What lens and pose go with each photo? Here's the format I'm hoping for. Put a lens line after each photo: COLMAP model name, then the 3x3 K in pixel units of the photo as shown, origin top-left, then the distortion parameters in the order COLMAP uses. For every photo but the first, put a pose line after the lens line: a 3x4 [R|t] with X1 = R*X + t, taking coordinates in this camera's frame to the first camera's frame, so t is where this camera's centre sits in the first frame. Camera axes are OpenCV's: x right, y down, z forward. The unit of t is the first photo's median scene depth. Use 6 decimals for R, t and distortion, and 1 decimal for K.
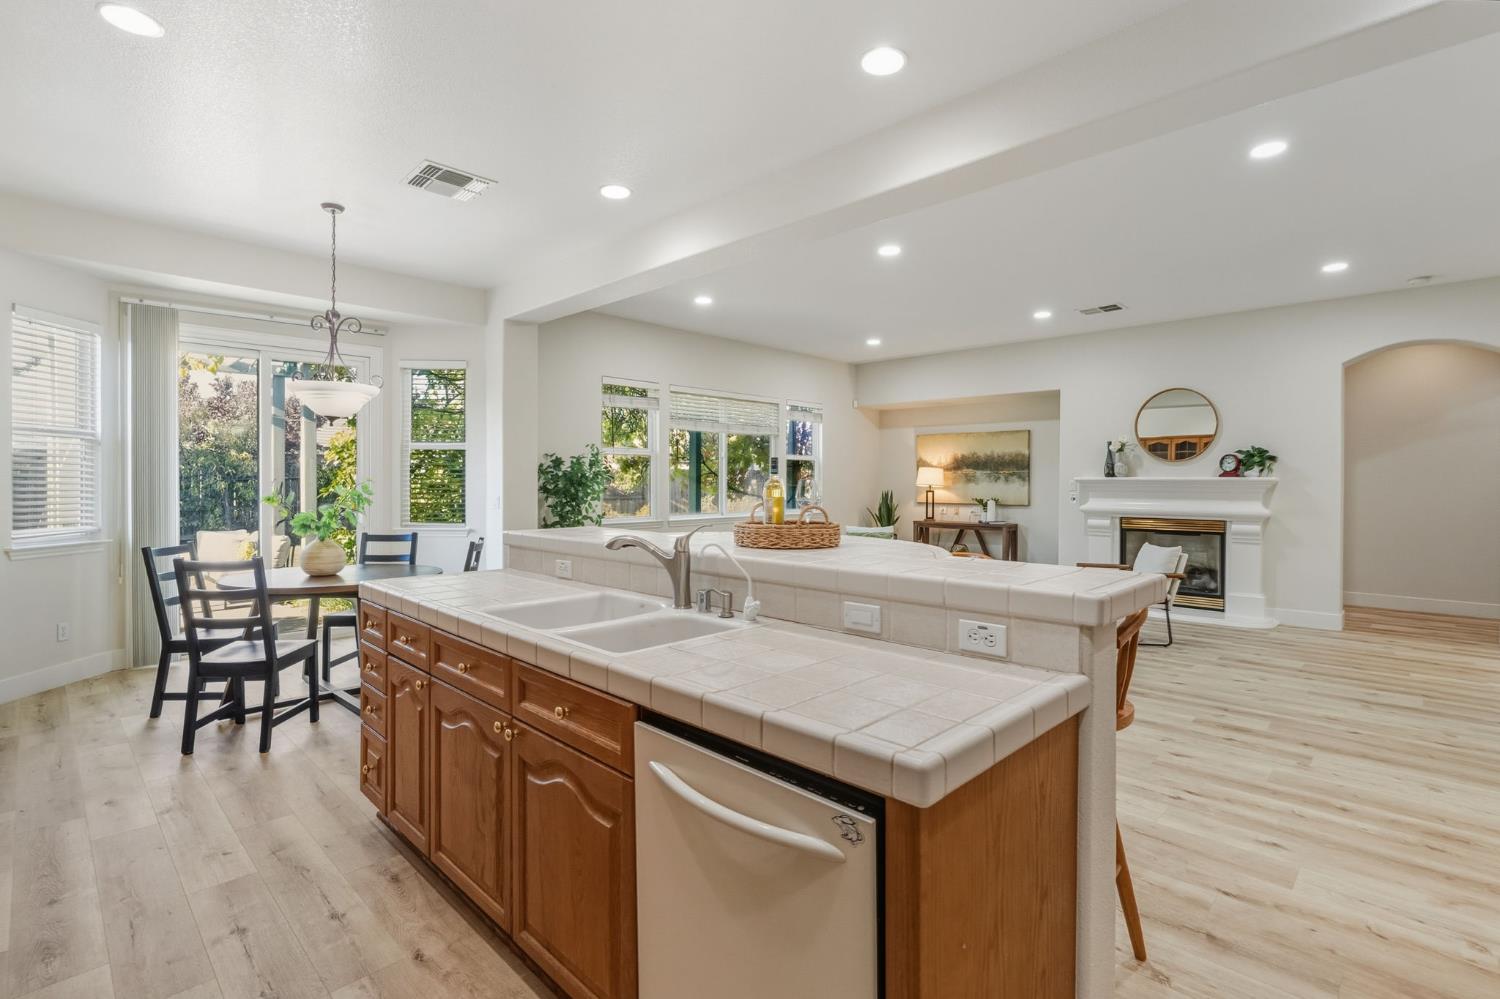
lens RADIAL K [[703.3, 0, 749.3], [0, 703.3, 485.8], [0, 0, 1]] dist [-0.000798, 0.000756]
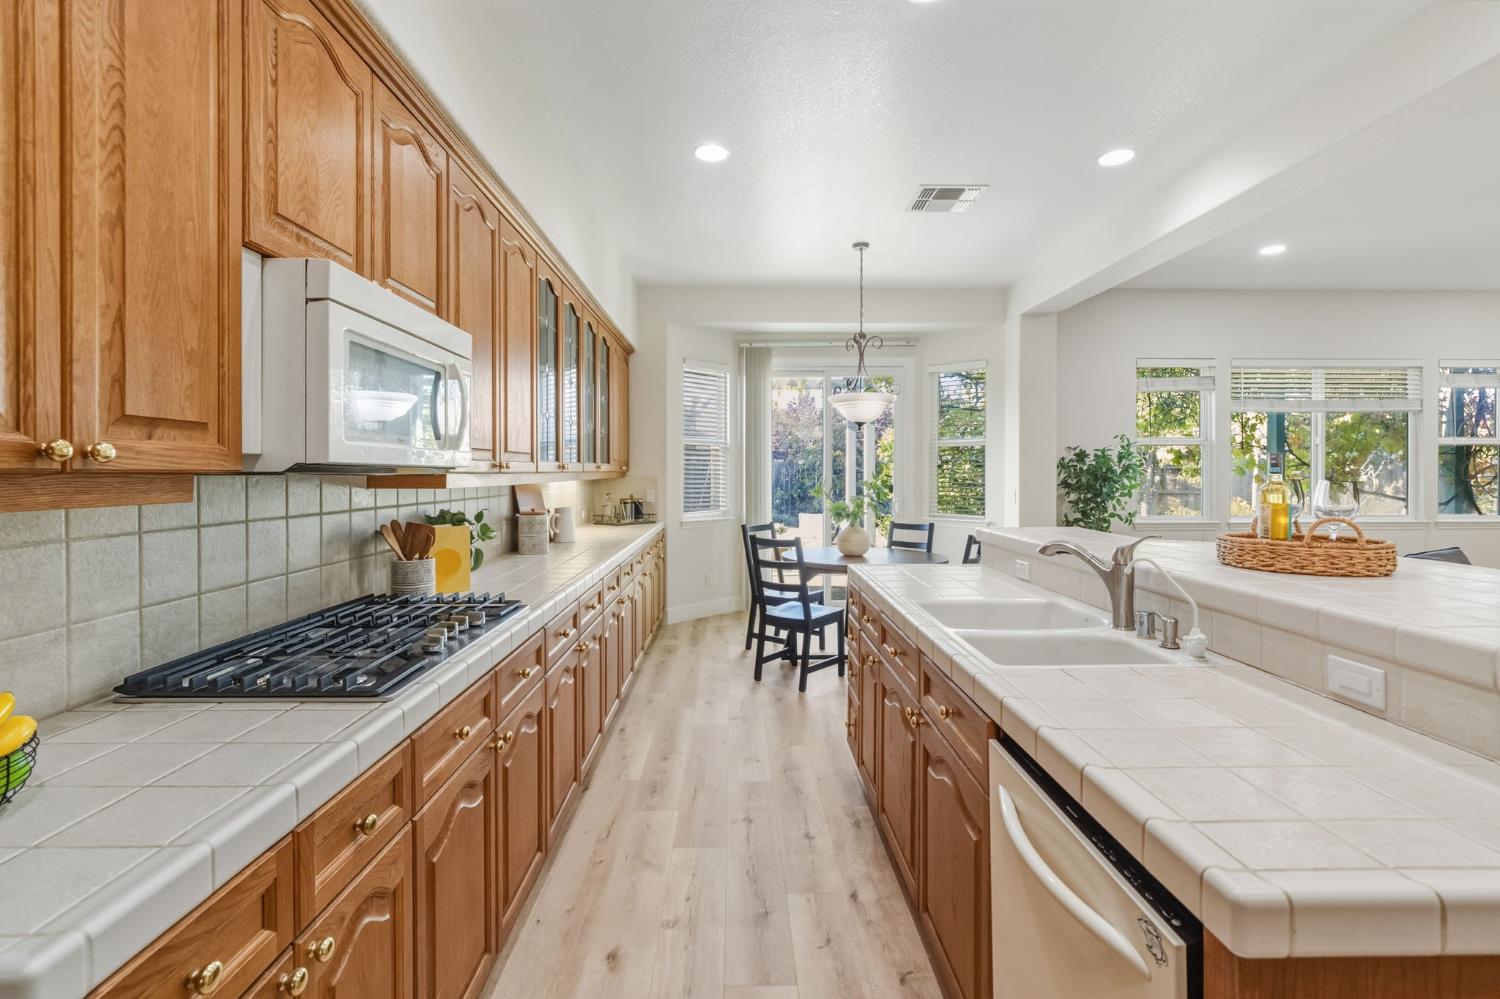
lens RADIAL K [[692.2, 0, 748.8], [0, 692.2, 478.2], [0, 0, 1]] dist [-0.001212, 0.000583]
pose [[0.715645, 0.004550, -0.698449, 0.082892], [-0.003211, 0.999990, 0.003225, -0.006649], [0.698456, -0.000065, 0.715653, 0.031570]]
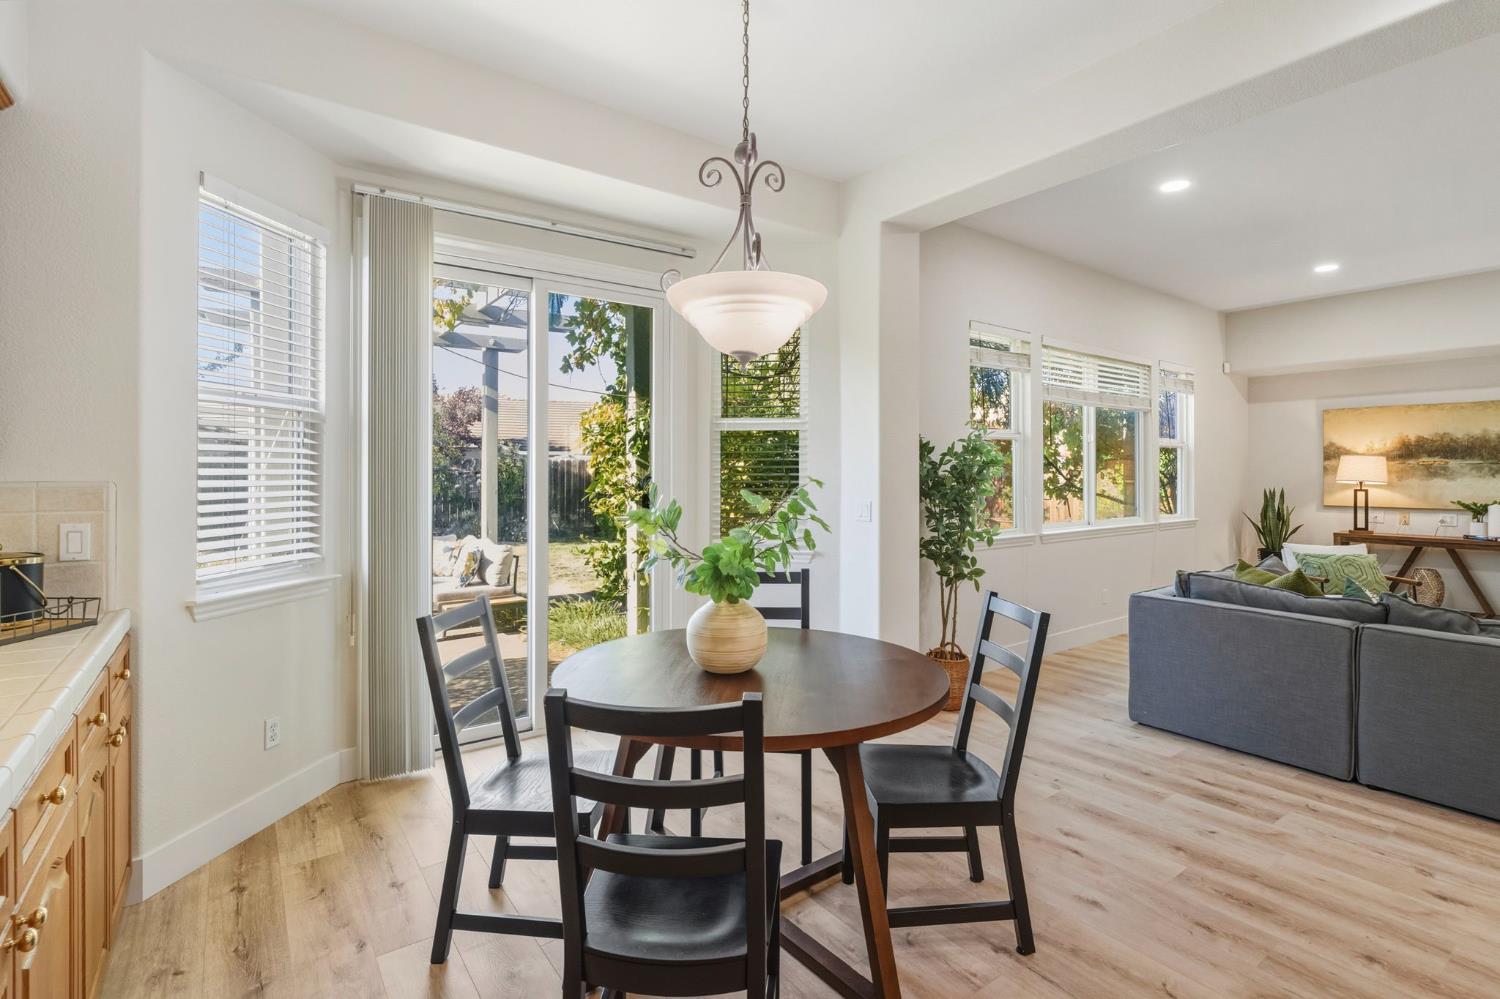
lens RADIAL K [[699.9, 0, 749.0], [0, 699.9, 472.5], [0, 0, 1]] dist [-0.001791, -0.000241]
pose [[0.986482, -0.000790, -0.163866, -0.470702], [-0.000291, 0.999978, -0.006572, -0.009828], [0.163868, 0.006531, 0.986461, 0.470845]]
